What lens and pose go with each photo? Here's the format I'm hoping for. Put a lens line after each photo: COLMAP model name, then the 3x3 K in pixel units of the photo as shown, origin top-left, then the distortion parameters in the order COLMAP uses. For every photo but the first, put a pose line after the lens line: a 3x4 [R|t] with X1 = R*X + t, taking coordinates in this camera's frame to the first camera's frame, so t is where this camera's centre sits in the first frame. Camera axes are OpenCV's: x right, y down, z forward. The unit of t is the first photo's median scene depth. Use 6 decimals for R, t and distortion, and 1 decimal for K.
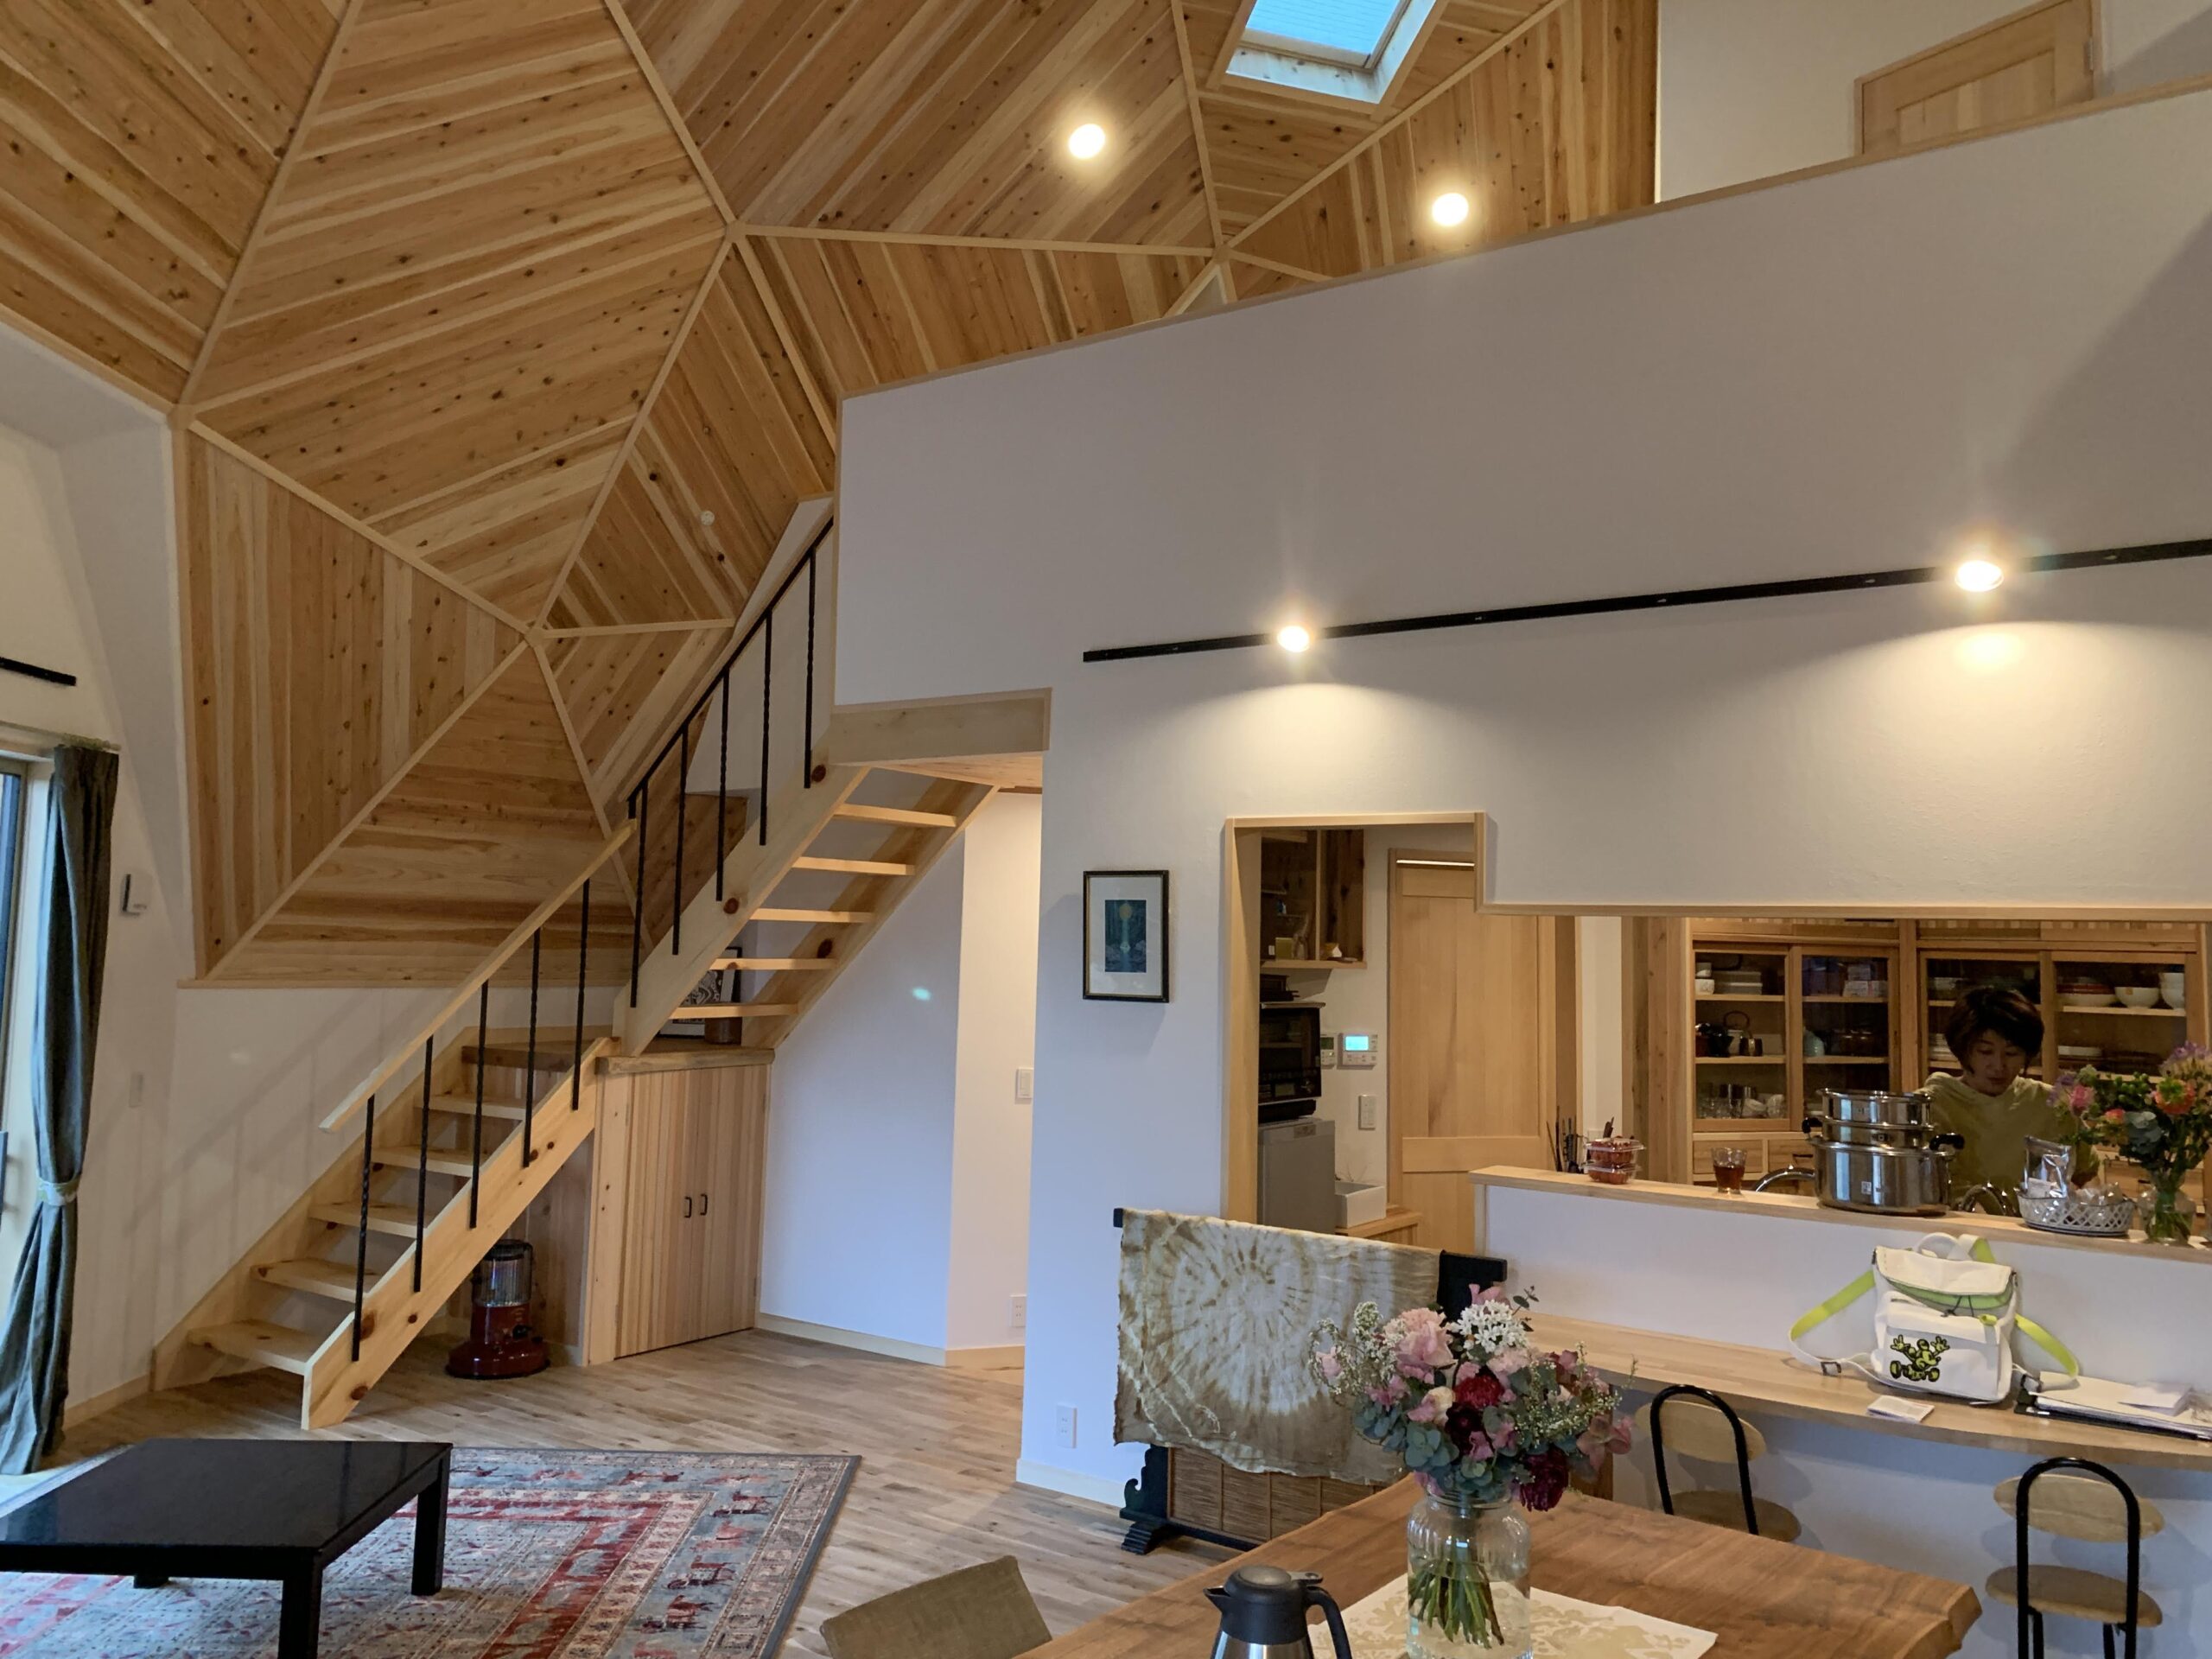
lens RADIAL K [[1694.8, 0, 1110.0], [0, 1694.8, 805.8], [0, 0, 1]] dist [0.077787, -0.124629]
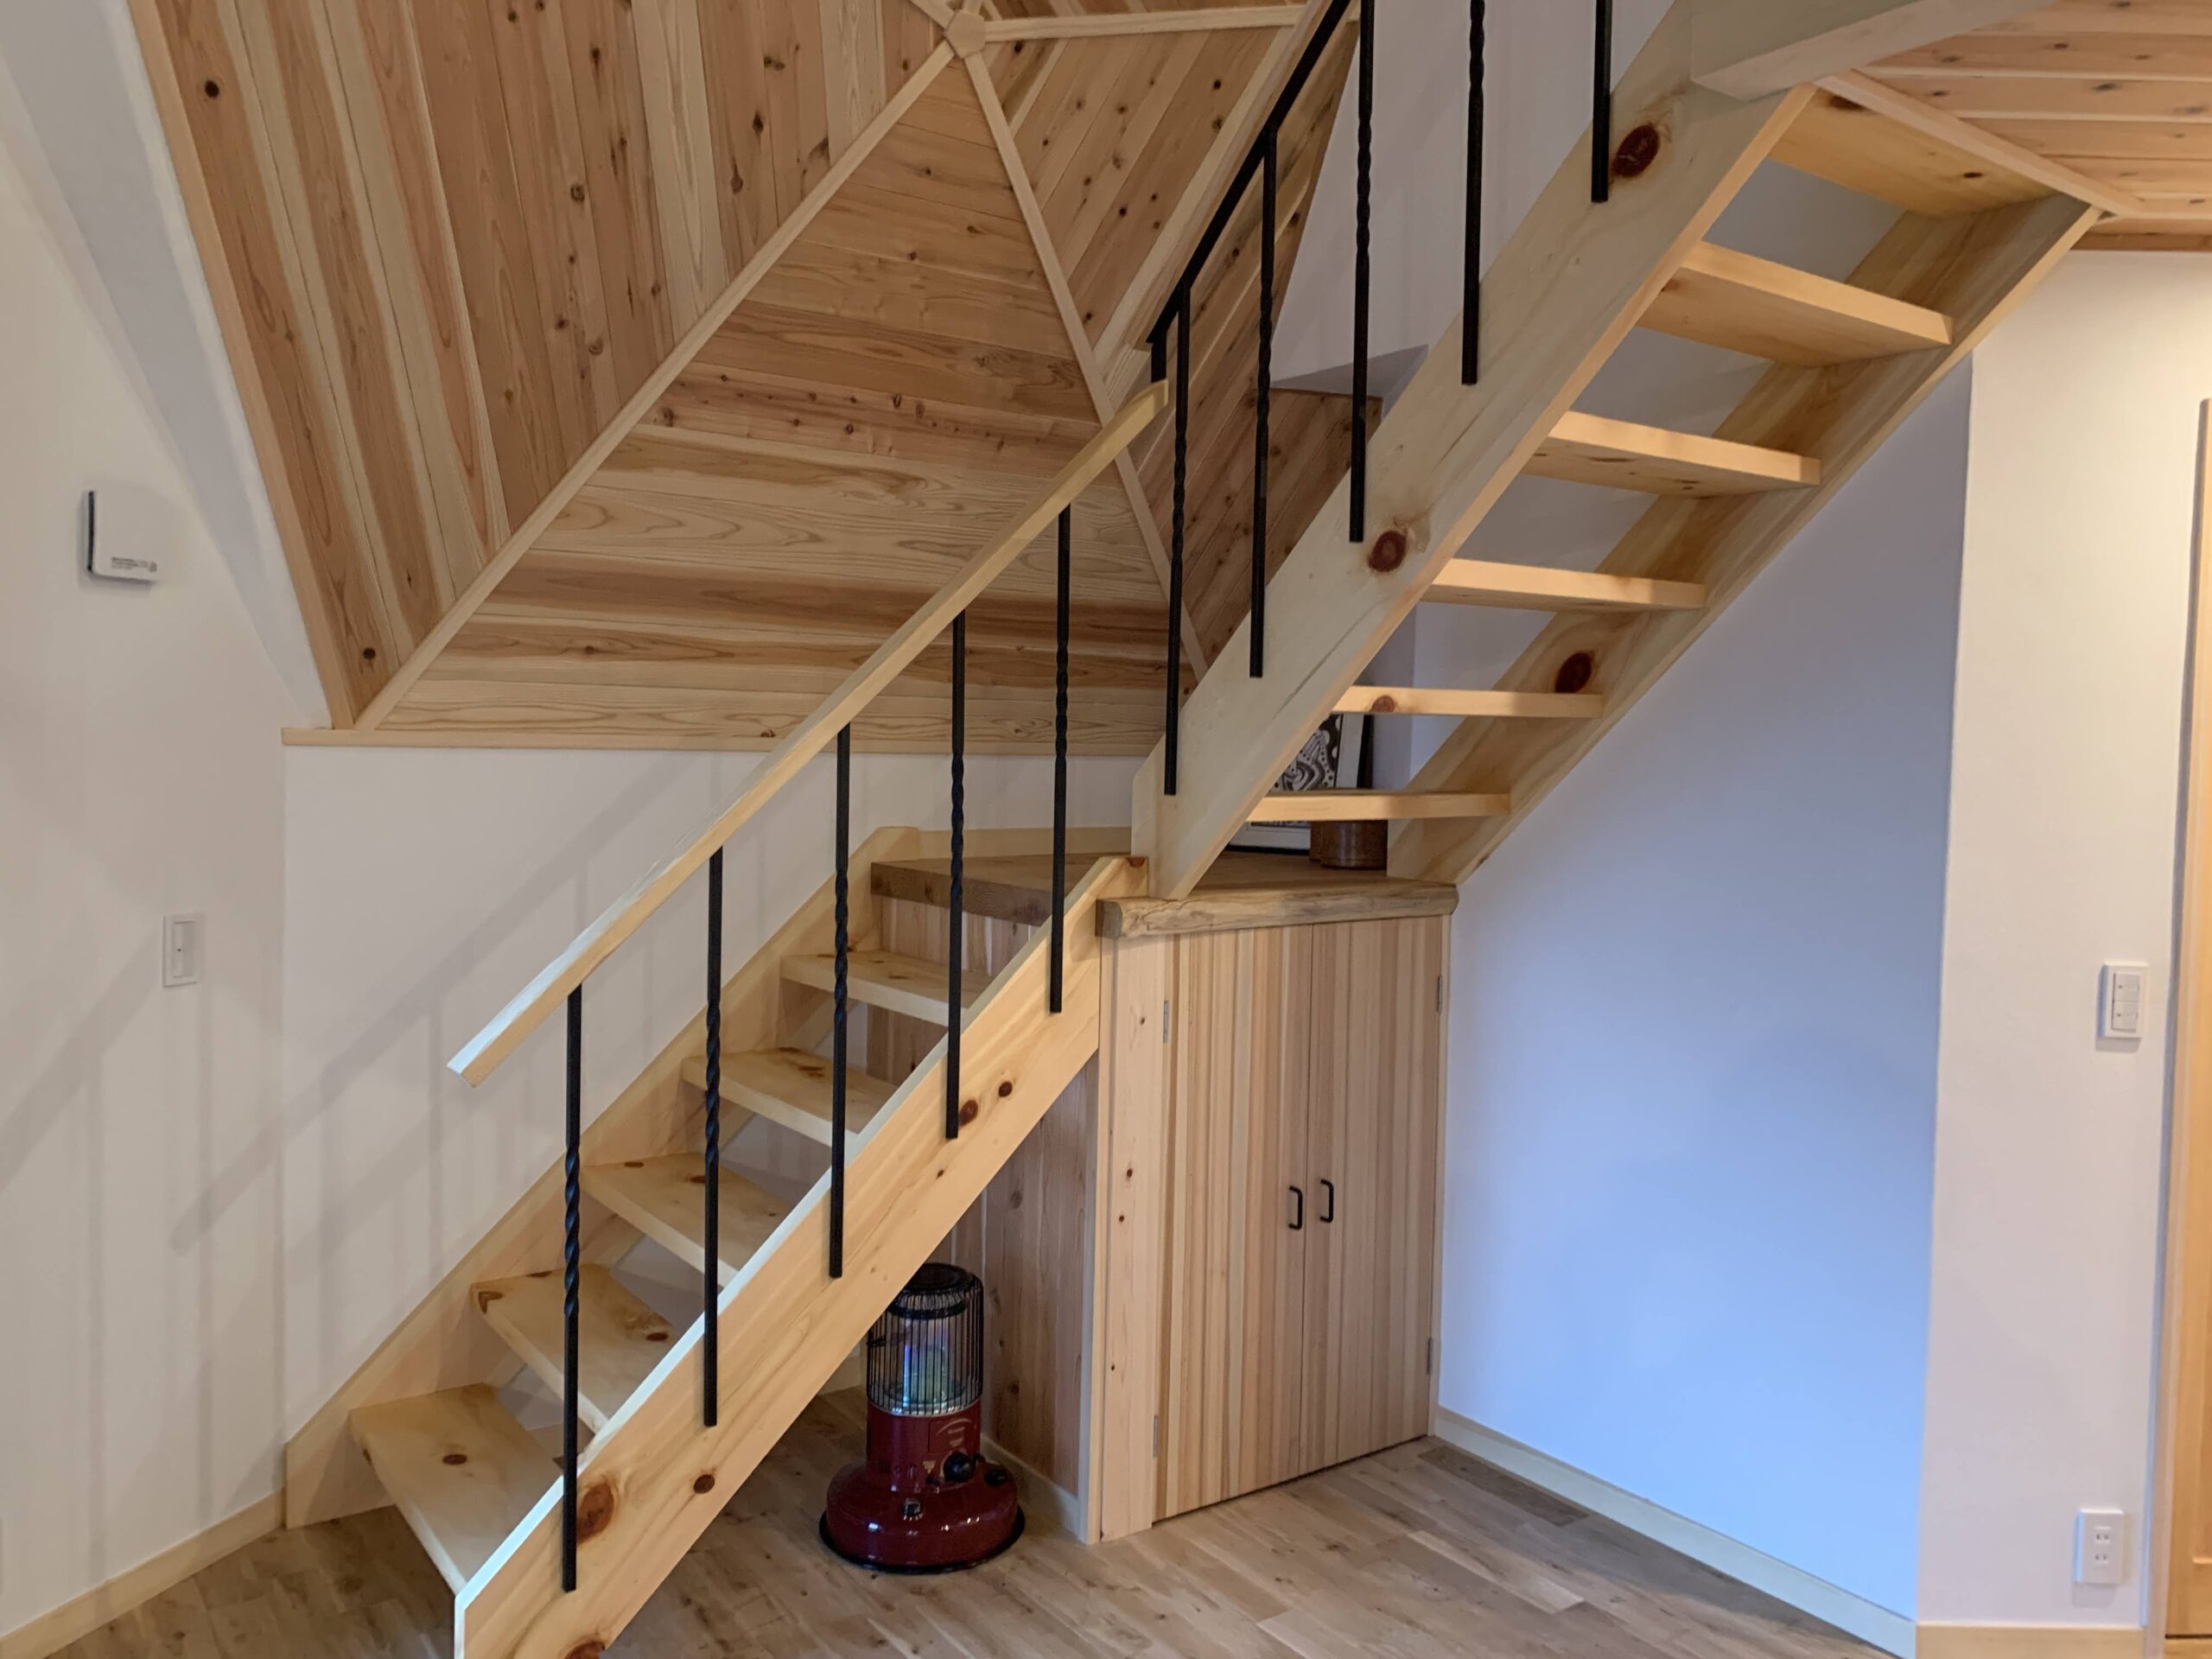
lens RADIAL K [[1694.8, 0, 1110.0], [0, 1694.8, 805.8], [0, 0, 1]] dist [0.077787, -0.124629]
pose [[0.945255, 0.011332, -0.326137, -0.144971], [0.028273, 0.992795, 0.116443, 0.066973], [0.325106, -0.119290, 0.938124, 0.562415]]
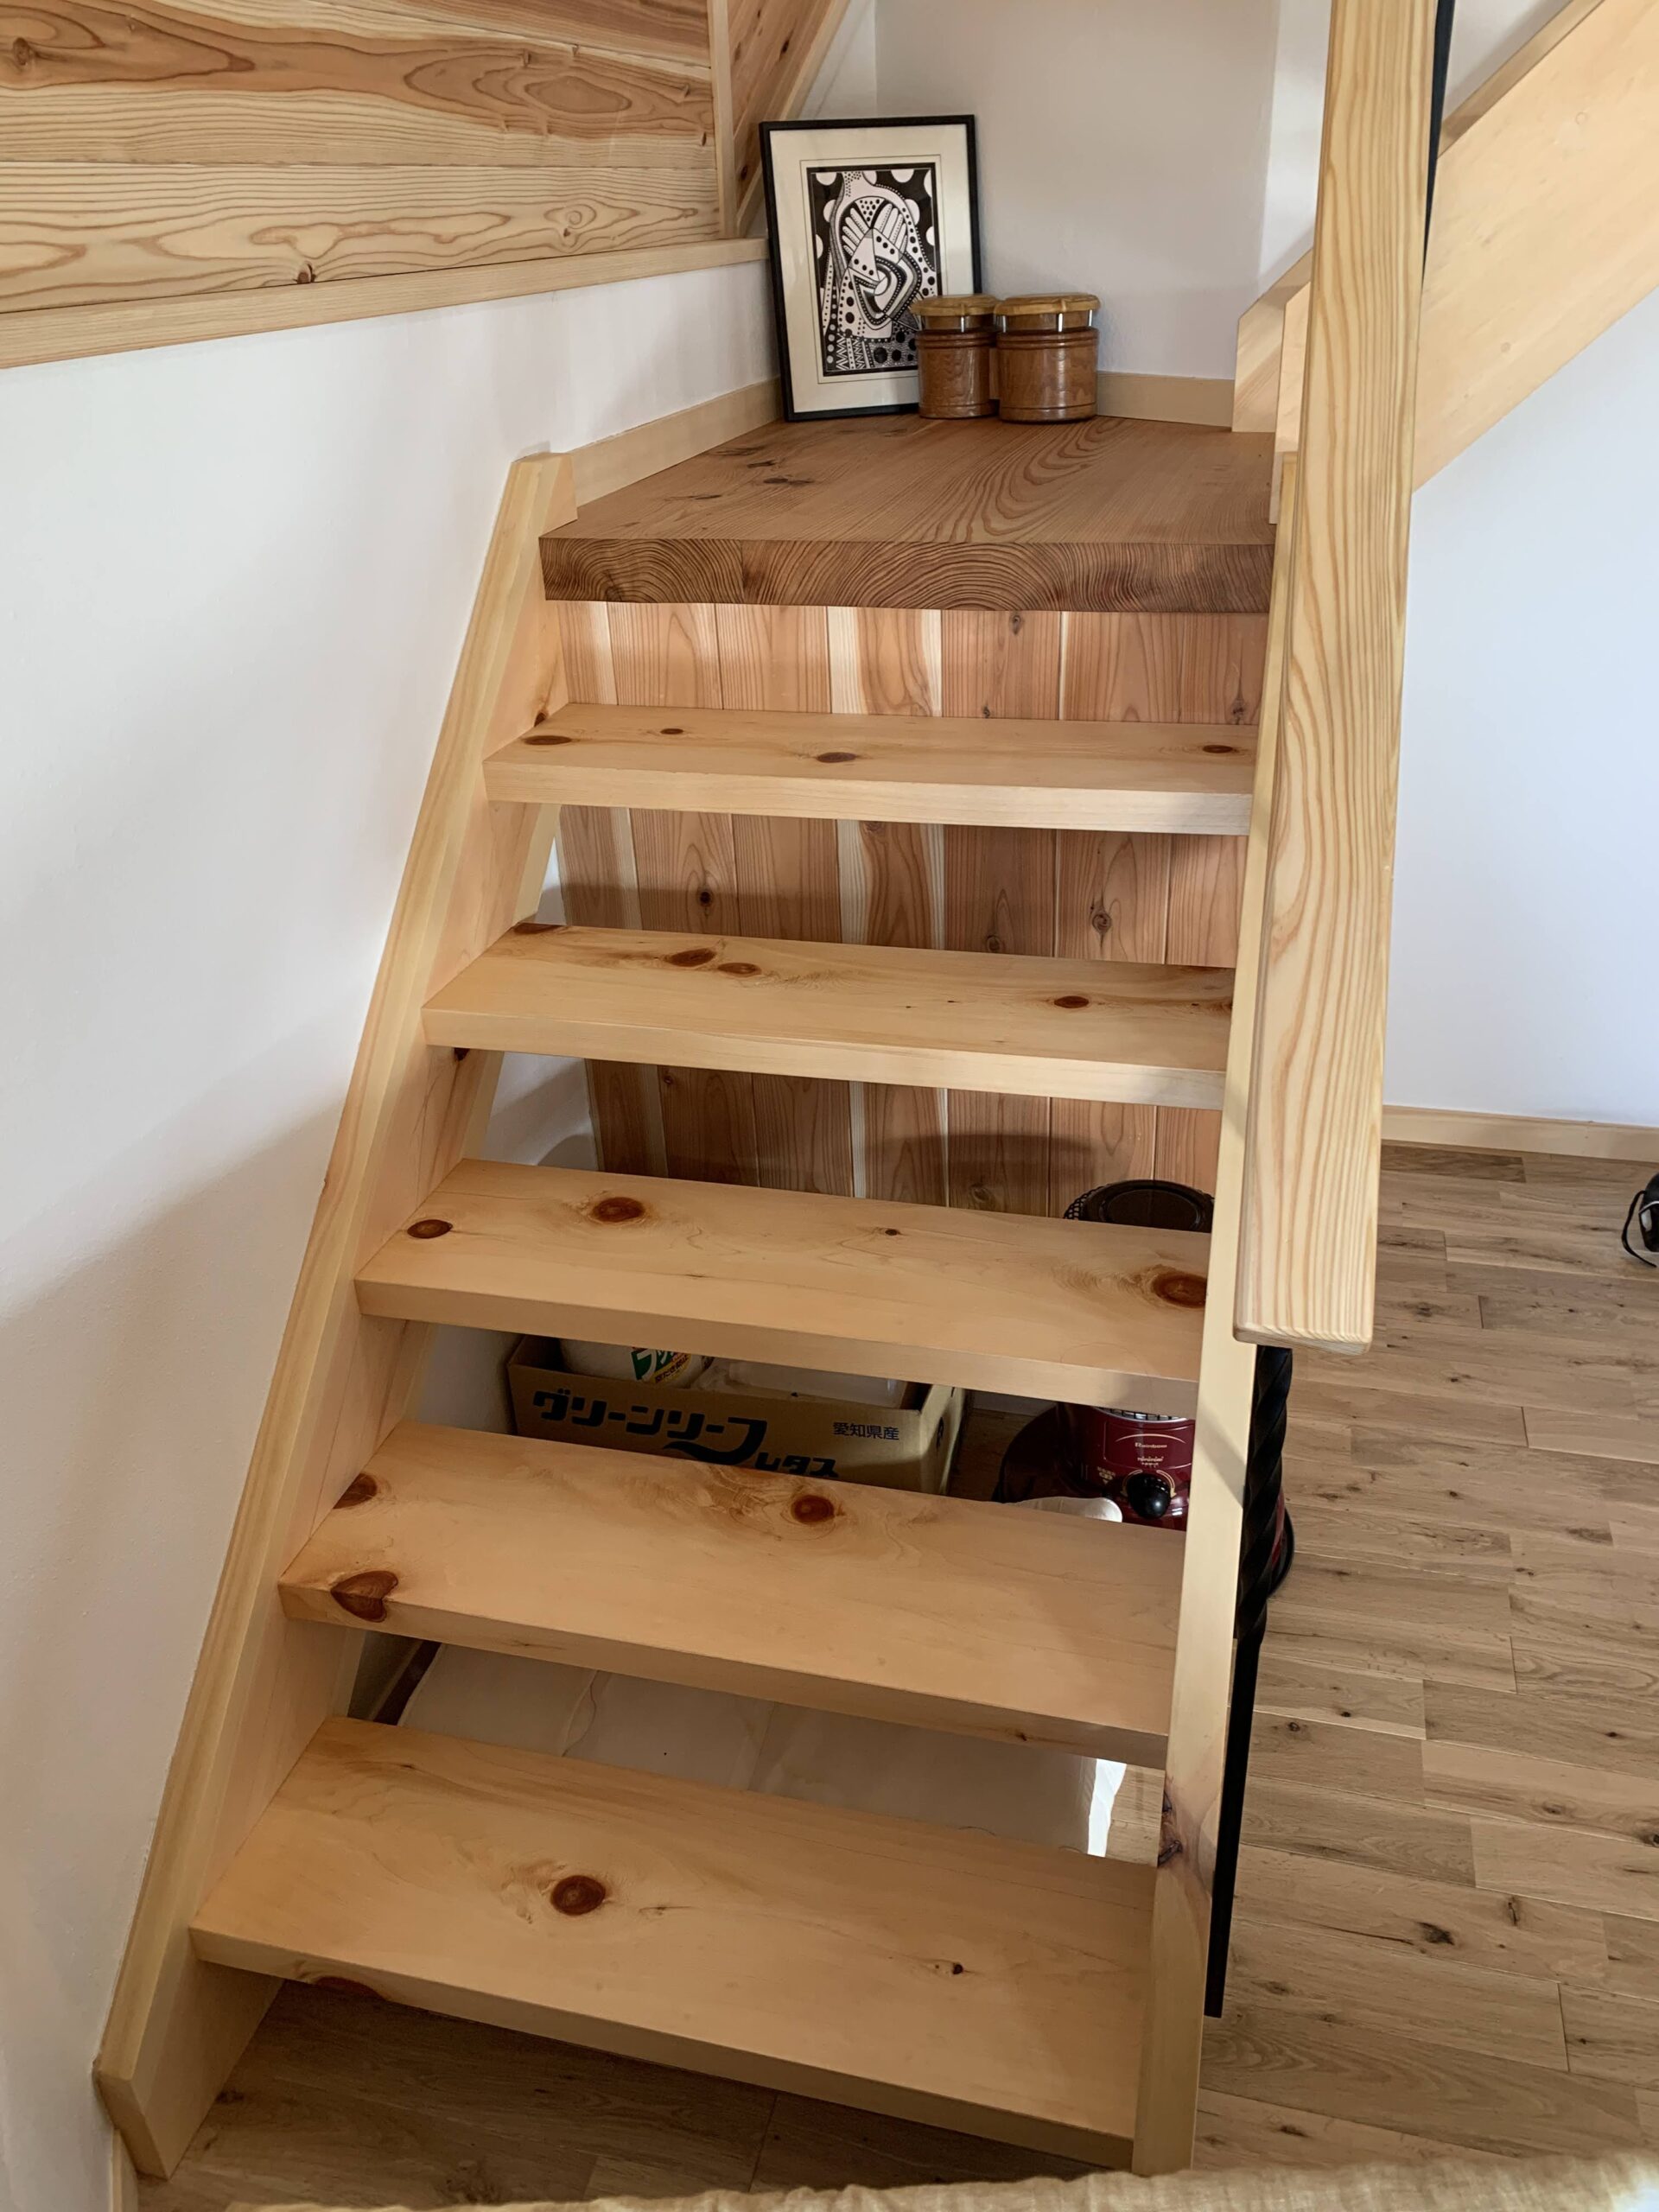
lens RADIAL K [[1667.4, 0, 829.5], [0, 1667.4, 1106.0], [0, 0, 1]] dist [0.078300, -0.103111]
pose [[0.937905, -0.217311, 0.270389, -0.451221], [0.034991, 0.834752, 0.549513, 0.073691], [-0.345123, -0.505930, 0.790522, 0.766604]]
